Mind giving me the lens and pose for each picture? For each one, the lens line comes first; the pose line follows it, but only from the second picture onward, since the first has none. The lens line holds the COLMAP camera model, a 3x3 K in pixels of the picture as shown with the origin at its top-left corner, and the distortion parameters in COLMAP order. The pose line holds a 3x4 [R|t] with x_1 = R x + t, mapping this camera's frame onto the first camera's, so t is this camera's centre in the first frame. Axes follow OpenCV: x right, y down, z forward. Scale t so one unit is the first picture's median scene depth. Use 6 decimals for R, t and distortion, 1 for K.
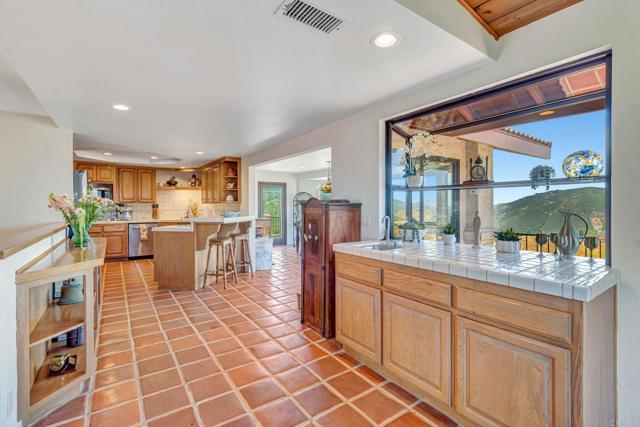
lens RADIAL K [[296.9, 0, 320.6], [0, 296.9, 210.9], [0, 0, 1]] dist [0.000561, 0.000328]
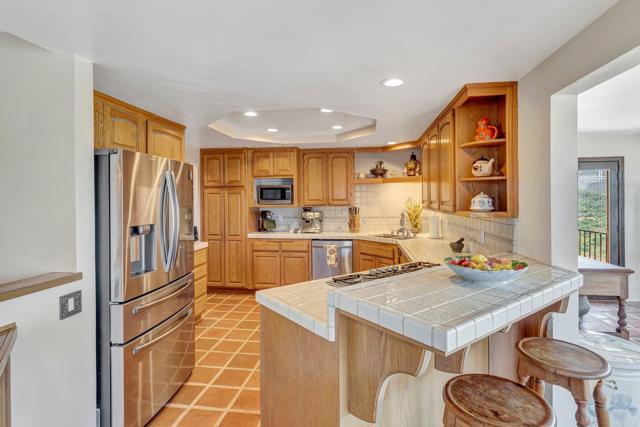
lens RADIAL K [[335.7, 0, 317.6], [0, 335.7, 198.9], [0, 0, 1]] dist [-0.003403, -0.000737]
pose [[0.728413, -0.004518, -0.685123, -0.164929], [-0.005644, 0.999905, -0.012594, -0.039092], [0.685115, 0.013040, 0.728319, 0.545093]]
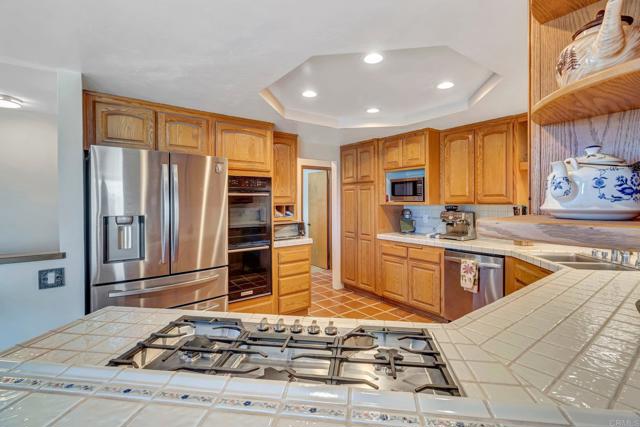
lens RADIAL K [[296.9, 0, 314.6], [0, 296.9, 202.3], [0, 0, 1]] dist [0.000561, 0.000328]
pose [[0.027566, 0.006514, -0.999599, -0.201040], [-0.012634, 0.999901, 0.006168, -0.035048], [0.999540, 0.012459, 0.027646, 0.873138]]
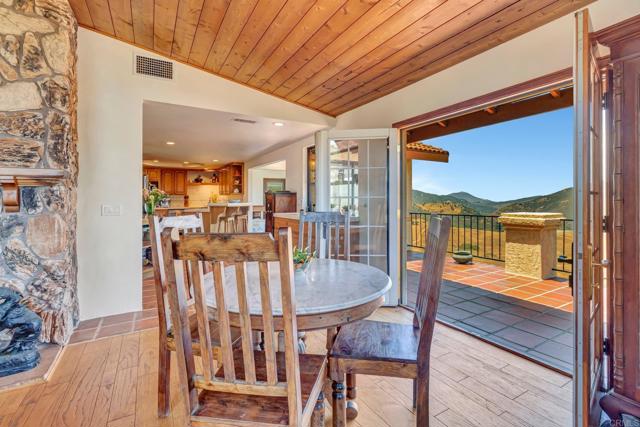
lens RADIAL K [[296.9, 0, 317.1], [0, 296.9, 198.7], [0, 0, 1]] dist [0.000561, 0.000328]
pose [[0.995768, -0.003157, -0.091846, 0.204381], [0.001449, 0.999825, -0.018654, 0.021840], [0.091889, 0.018442, 0.995598, -0.373825]]
